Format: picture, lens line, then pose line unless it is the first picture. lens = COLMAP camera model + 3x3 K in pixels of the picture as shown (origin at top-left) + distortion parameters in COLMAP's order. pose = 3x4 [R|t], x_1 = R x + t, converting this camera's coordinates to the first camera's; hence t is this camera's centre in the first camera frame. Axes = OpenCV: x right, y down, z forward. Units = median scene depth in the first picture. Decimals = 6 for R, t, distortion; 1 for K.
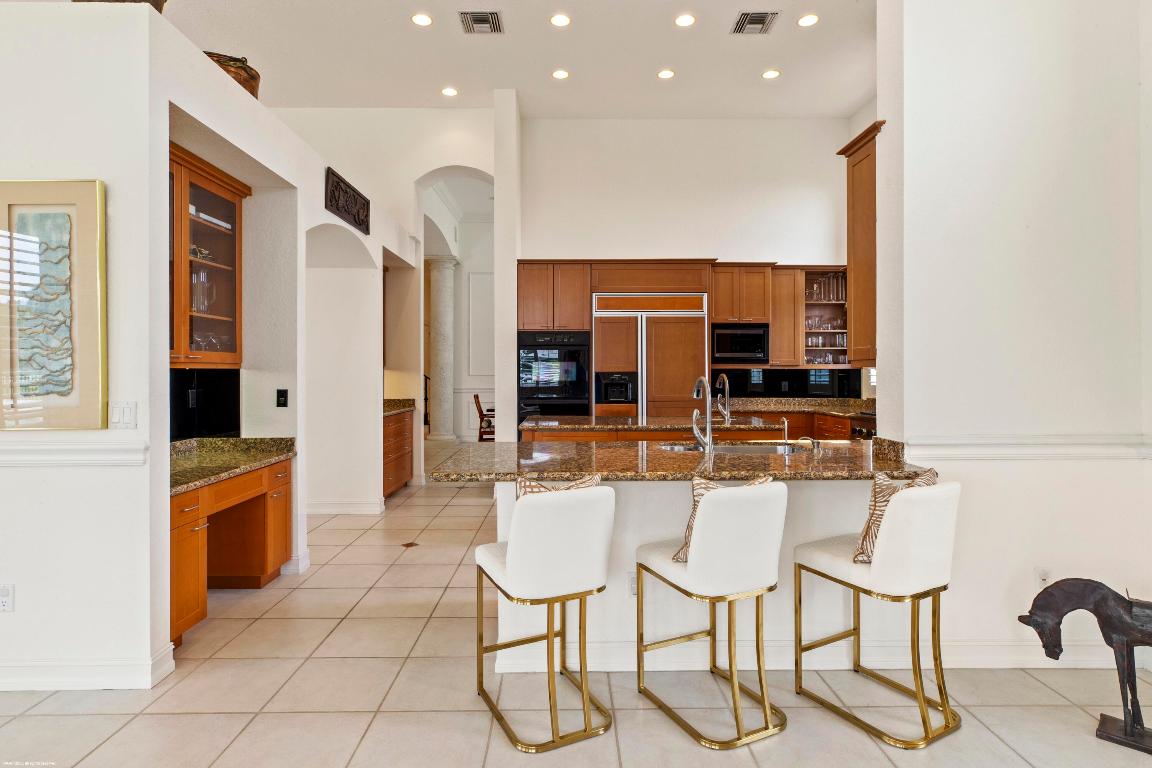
lens RADIAL K [[622.9, 0, 580.0], [0, 622.9, 371.8], [0, 0, 1]] dist [-0.004132, -0.000640]
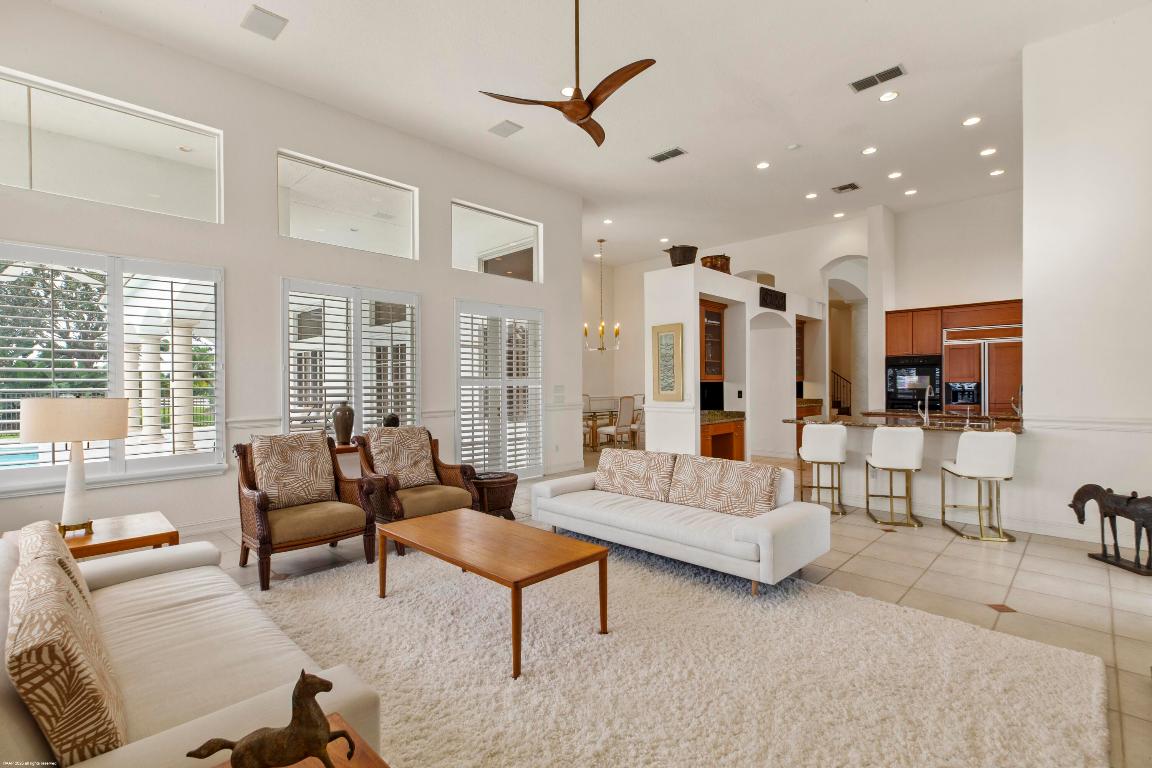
lens RADIAL K [[528.3, 0, 579.2], [0, 528.3, 384.3], [0, 0, 1]] dist [0.001754, 0.001437]
pose [[0.708900, 0.000000, -0.705309, 0.426916], [0.002759, 0.999992, 0.002773, -0.001981], [0.705304, -0.003912, 0.708895, -0.719778]]
